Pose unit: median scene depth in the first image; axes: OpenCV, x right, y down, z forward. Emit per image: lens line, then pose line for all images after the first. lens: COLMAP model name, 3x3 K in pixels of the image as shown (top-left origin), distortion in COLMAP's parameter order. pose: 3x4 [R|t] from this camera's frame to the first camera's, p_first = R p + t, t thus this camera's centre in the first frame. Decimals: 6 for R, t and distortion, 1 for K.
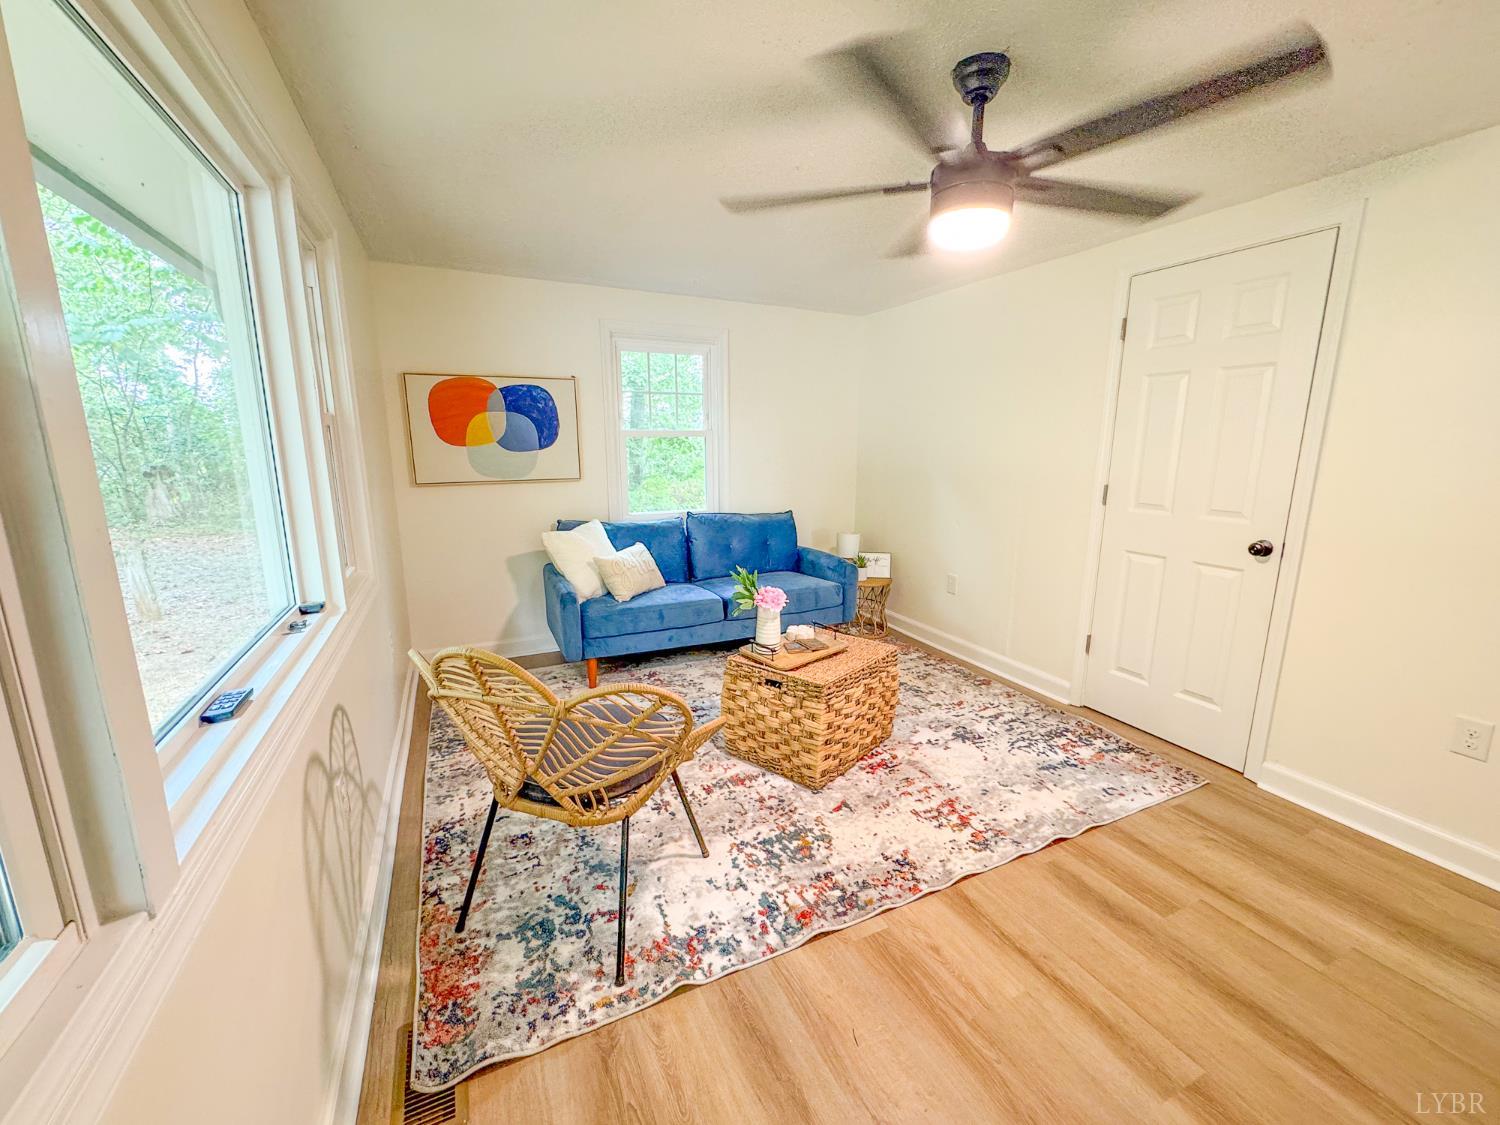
lens RADIAL K [[607.2, 0, 750.0], [0, 607.2, 562.5], [0, 0, 1]] dist [-0.001051, -0.000124]
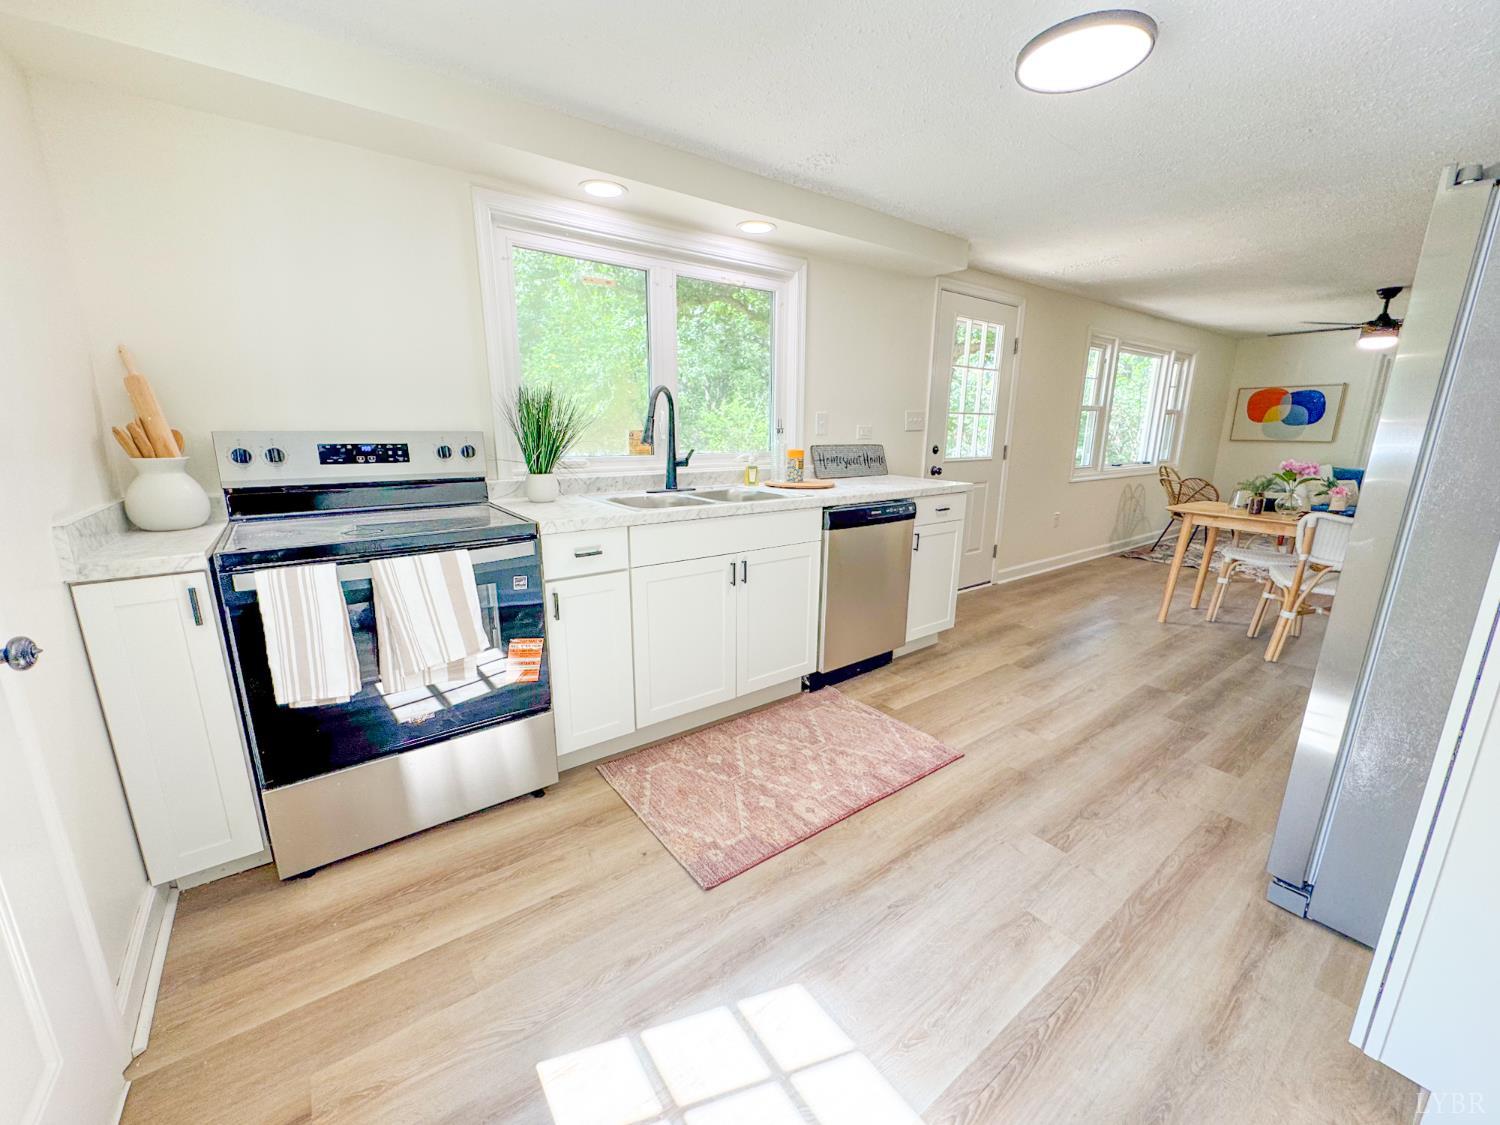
lens RADIAL K [[598.6, 0, 742.0], [0, 598.6, 564.7], [0, 0, 1]] dist [-0.003664, -0.000206]
pose [[0.189882, 0.223227, -0.956094, 1.417052], [-0.198017, 0.962506, 0.185397, 0.280515], [0.961631, 0.154119, 0.226965, -1.228841]]
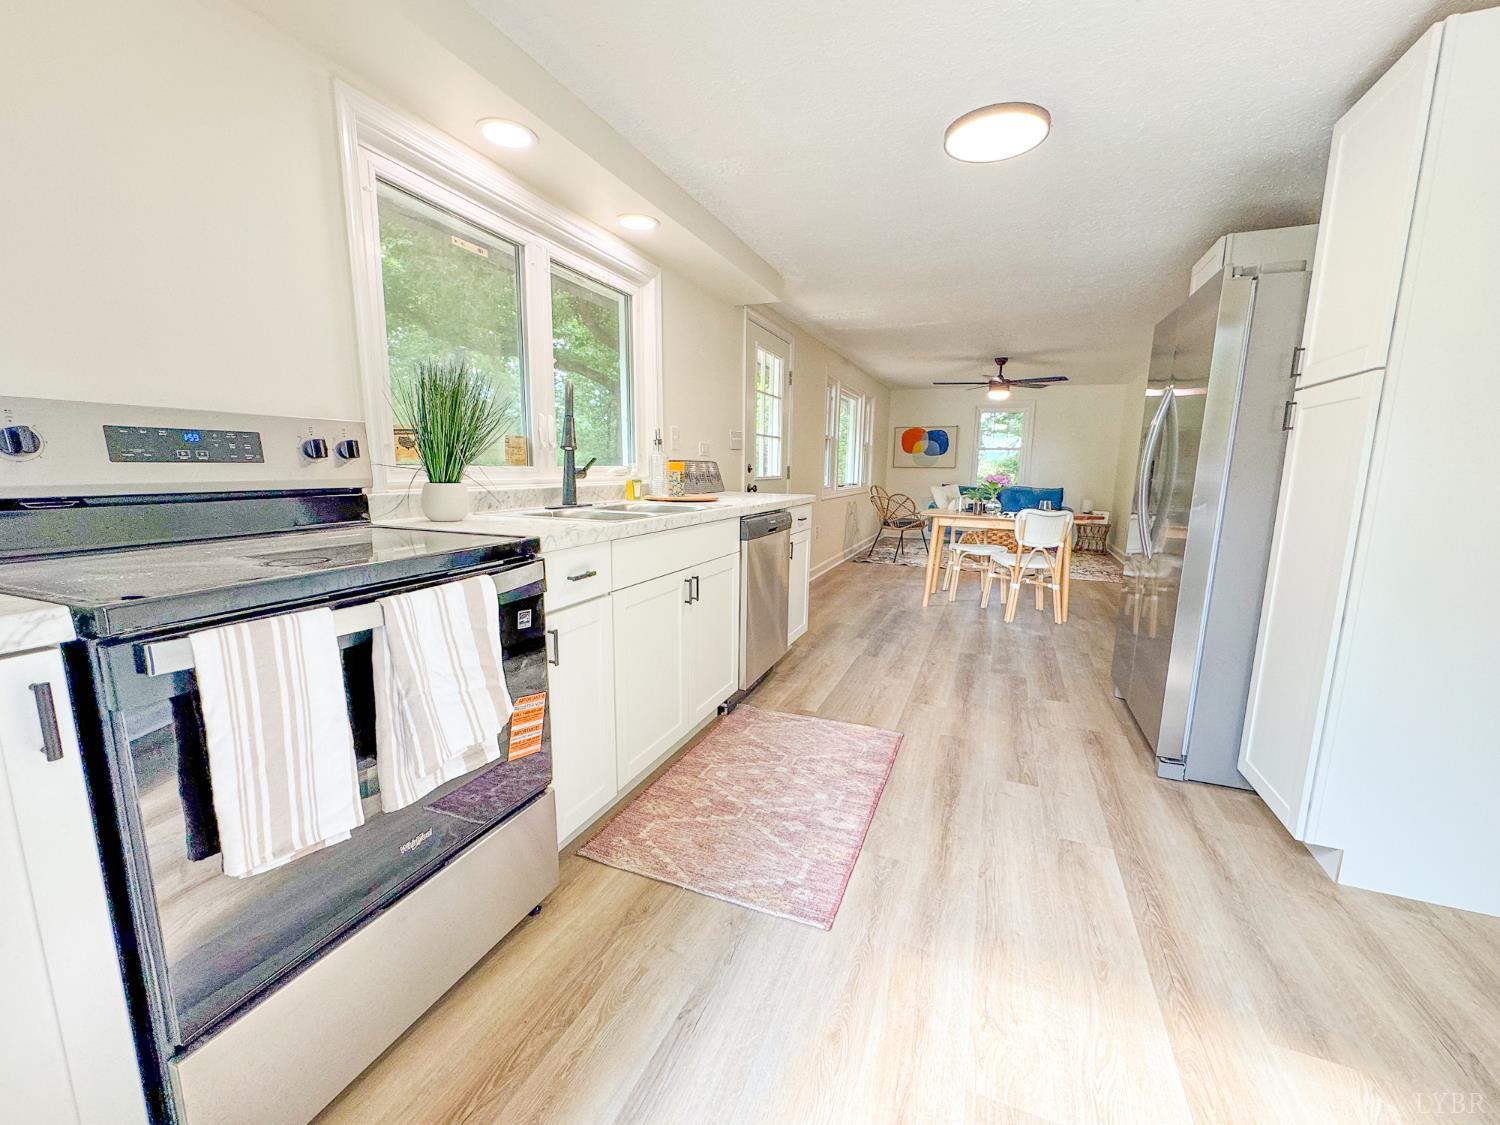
lens RADIAL K [[607.2, 0, 750.0], [0, 607.2, 562.5], [0, 0, 1]] dist [-0.001051, -0.000124]
pose [[0.672393, 0.124370, -0.729671, 1.231714], [-0.155586, 0.987507, 0.024944, 0.378572], [0.723658, 0.096754, 0.683343, -1.504375]]
